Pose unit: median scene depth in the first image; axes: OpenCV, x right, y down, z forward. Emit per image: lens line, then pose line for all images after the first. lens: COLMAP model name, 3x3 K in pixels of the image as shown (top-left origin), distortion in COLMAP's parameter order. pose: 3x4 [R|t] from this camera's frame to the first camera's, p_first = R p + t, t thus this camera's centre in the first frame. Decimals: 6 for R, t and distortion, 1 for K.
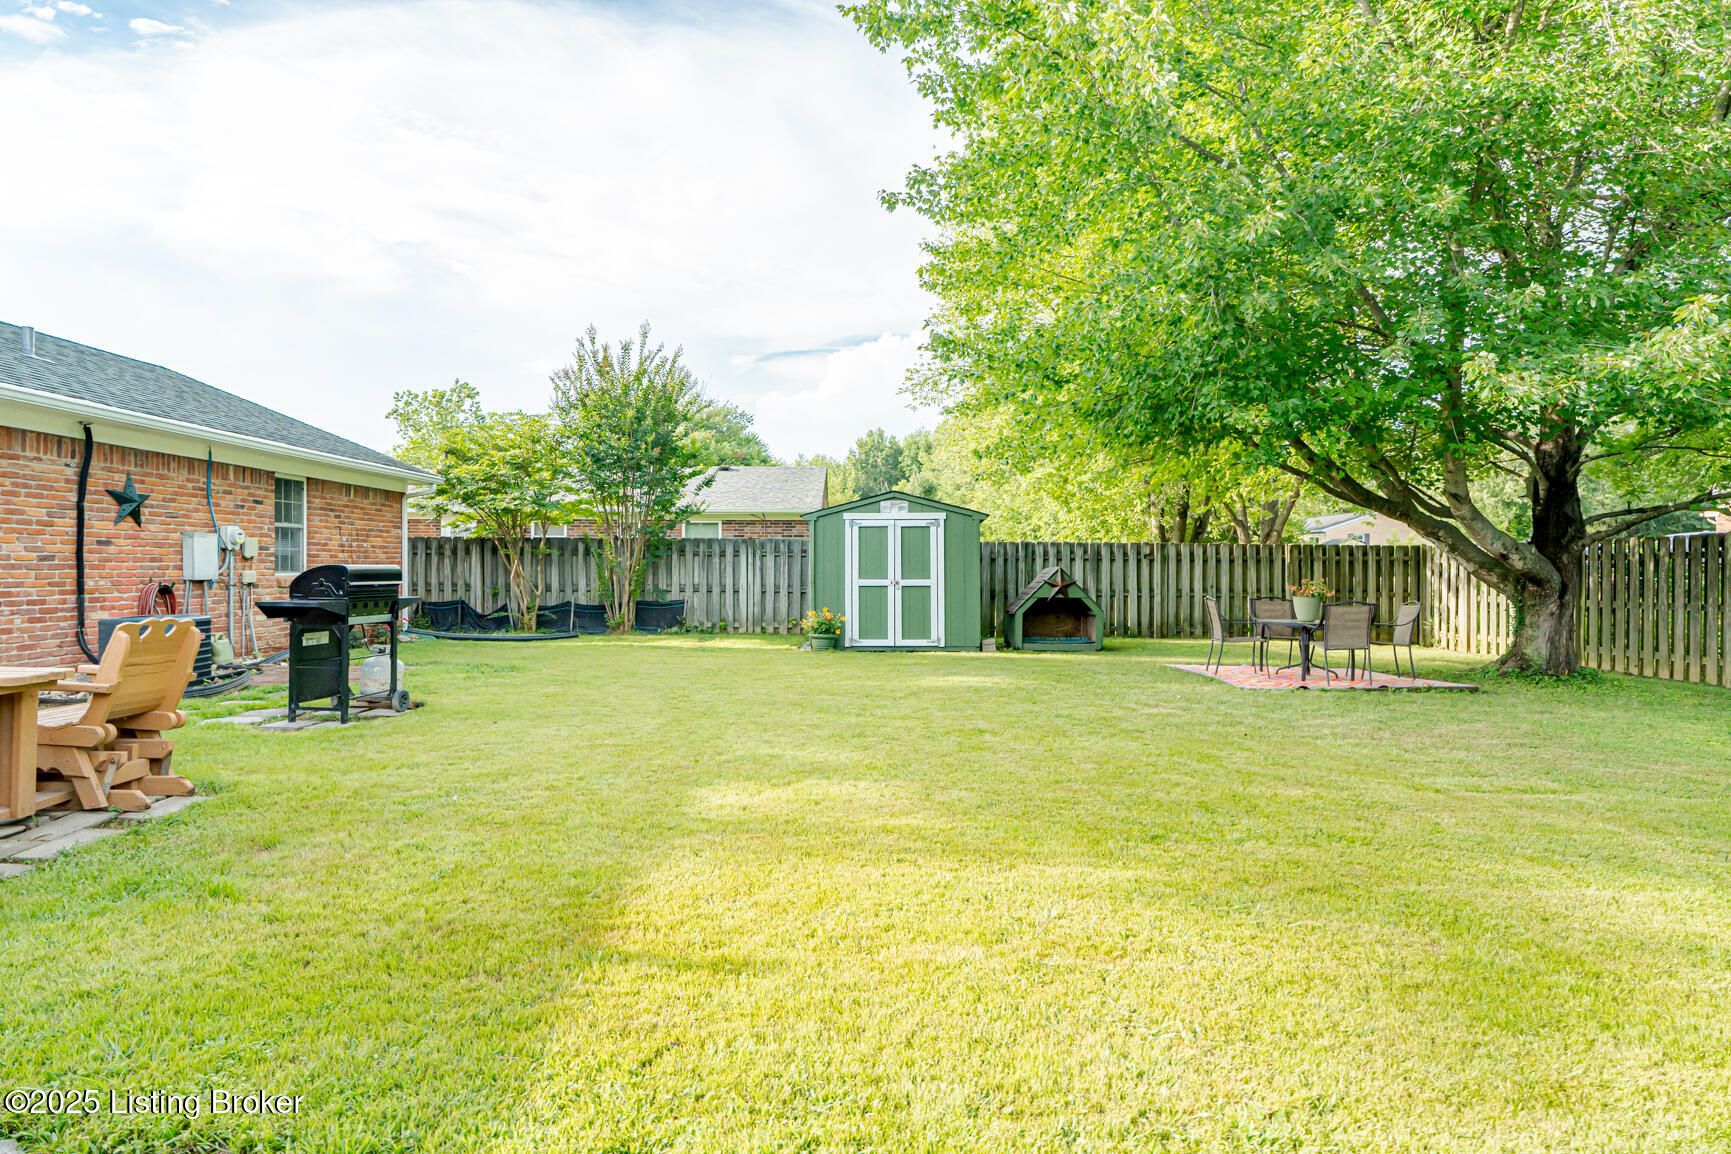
lens RADIAL K [[966.7, 0, 884.5], [0, 966.7, 572.7], [0, 0, 1]] dist [-0.002341, -0.000322]
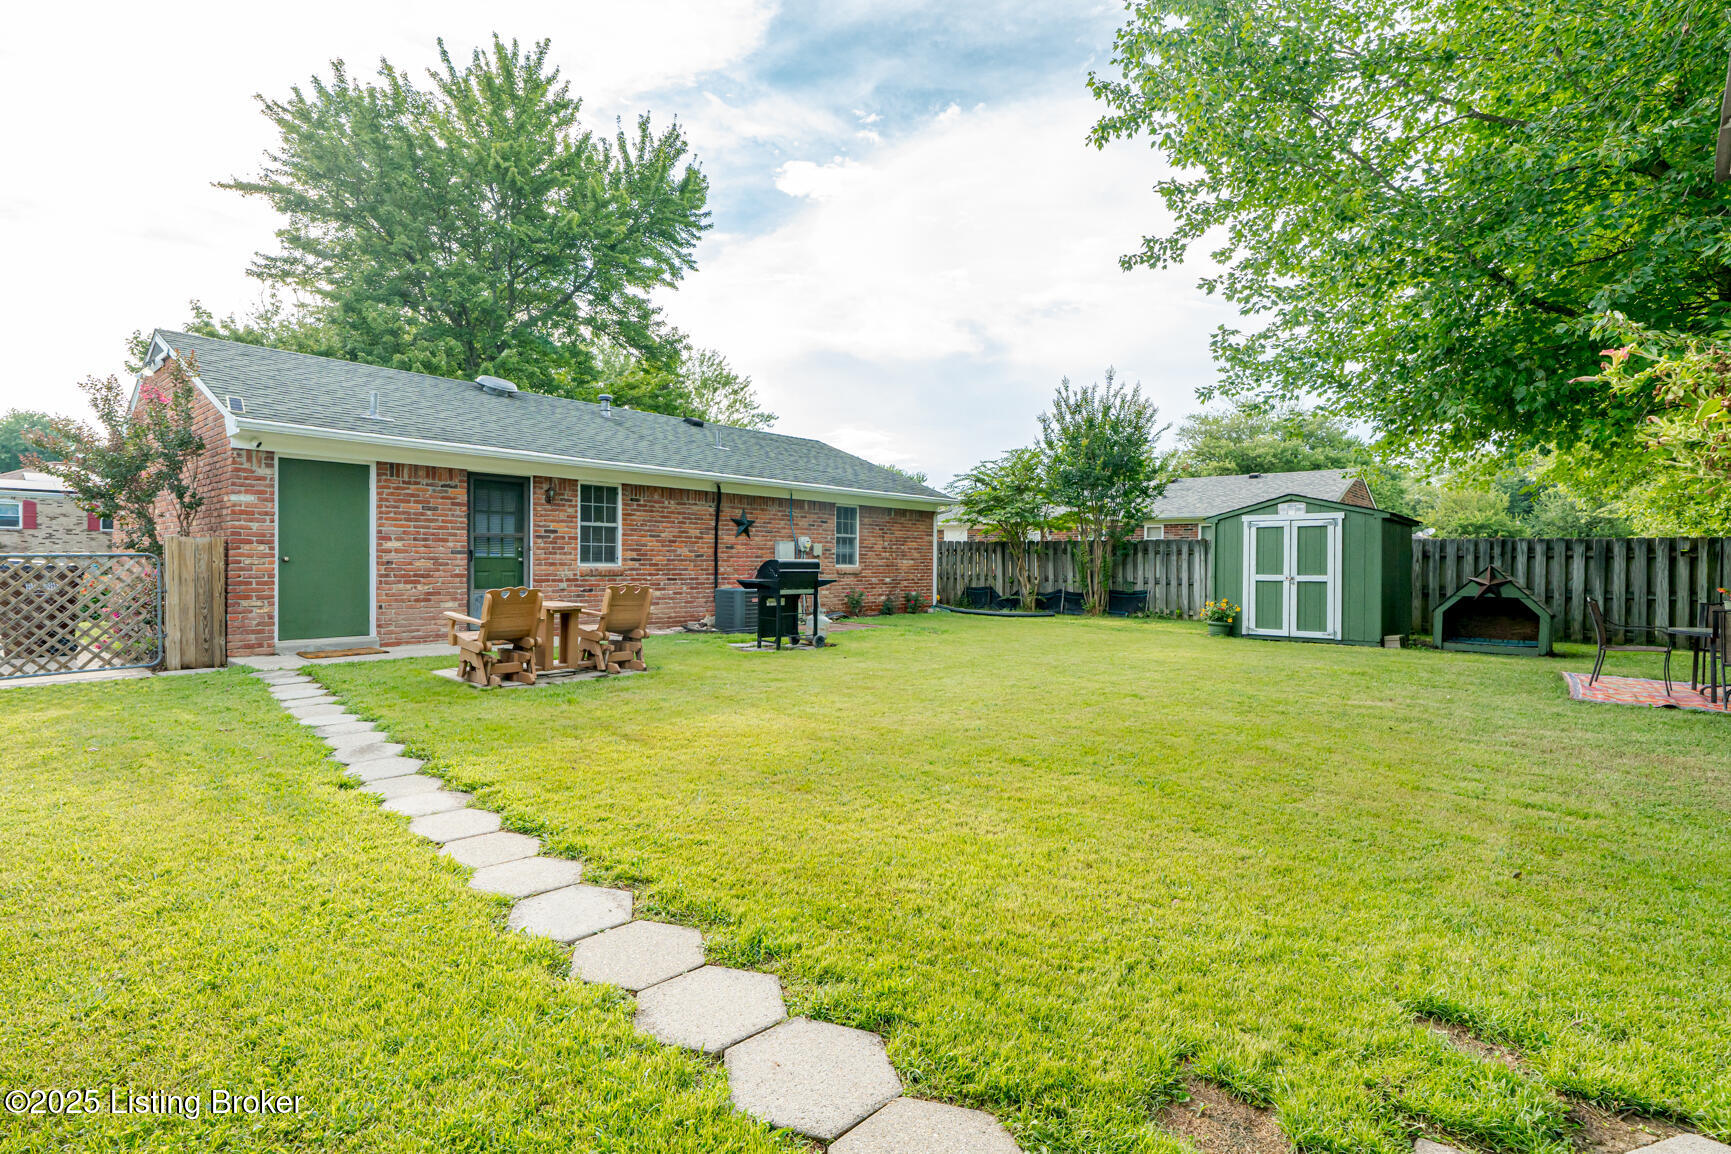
lens RADIAL K [[825.8, 0, 891.5], [0, 825.8, 569.1], [0, 0, 1]] dist [-0.020835, 0.009803]
pose [[0.759695, 0.008934, -0.650218, 0.270468], [-0.009394, 0.999952, 0.002764, 0.001771], [0.650212, 0.004008, 0.759742, 0.005068]]
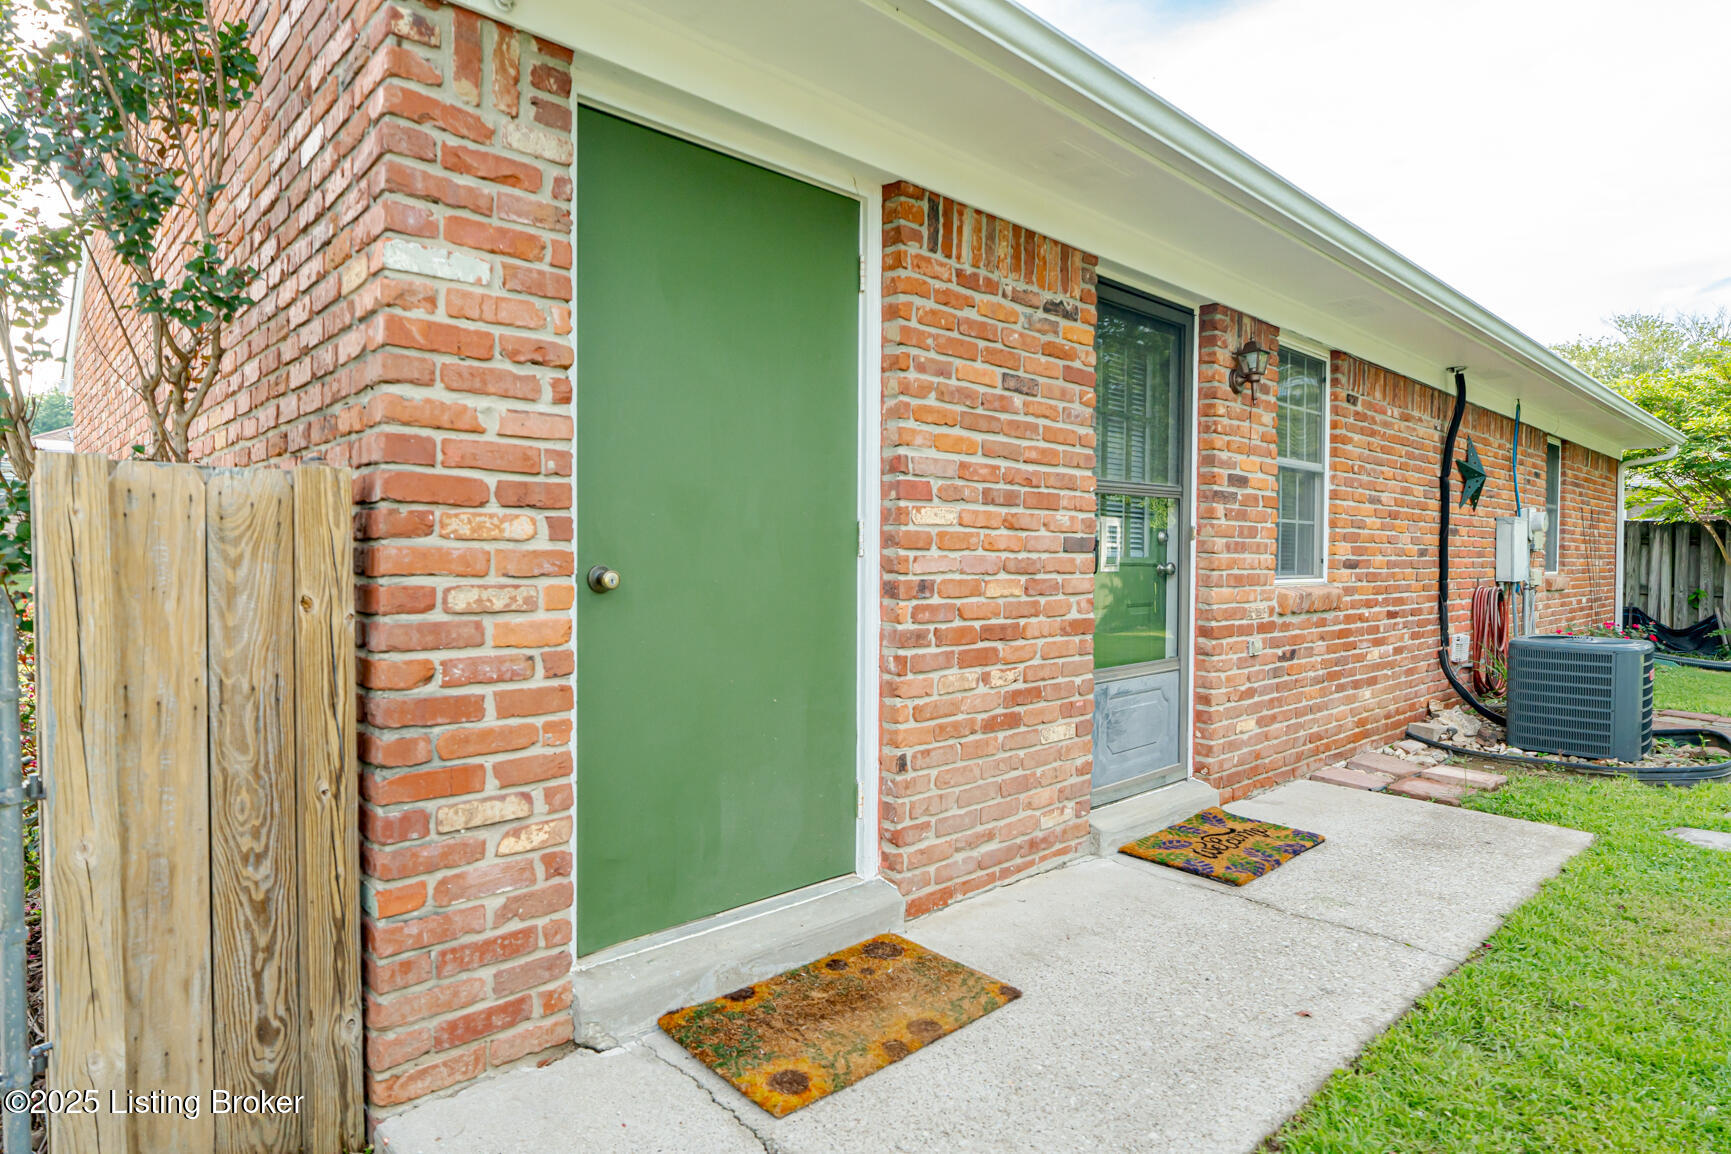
lens RADIAL K [[966.7, 0, 884.5], [0, 966.7, 572.7], [0, 0, 1]] dist [-0.002341, -0.000322]
pose [[0.673455, 0.019024, -0.738984, -0.334842], [-0.010651, 0.999815, 0.016032, -0.004079], [0.739152, -0.002926, 0.673533, 0.105515]]
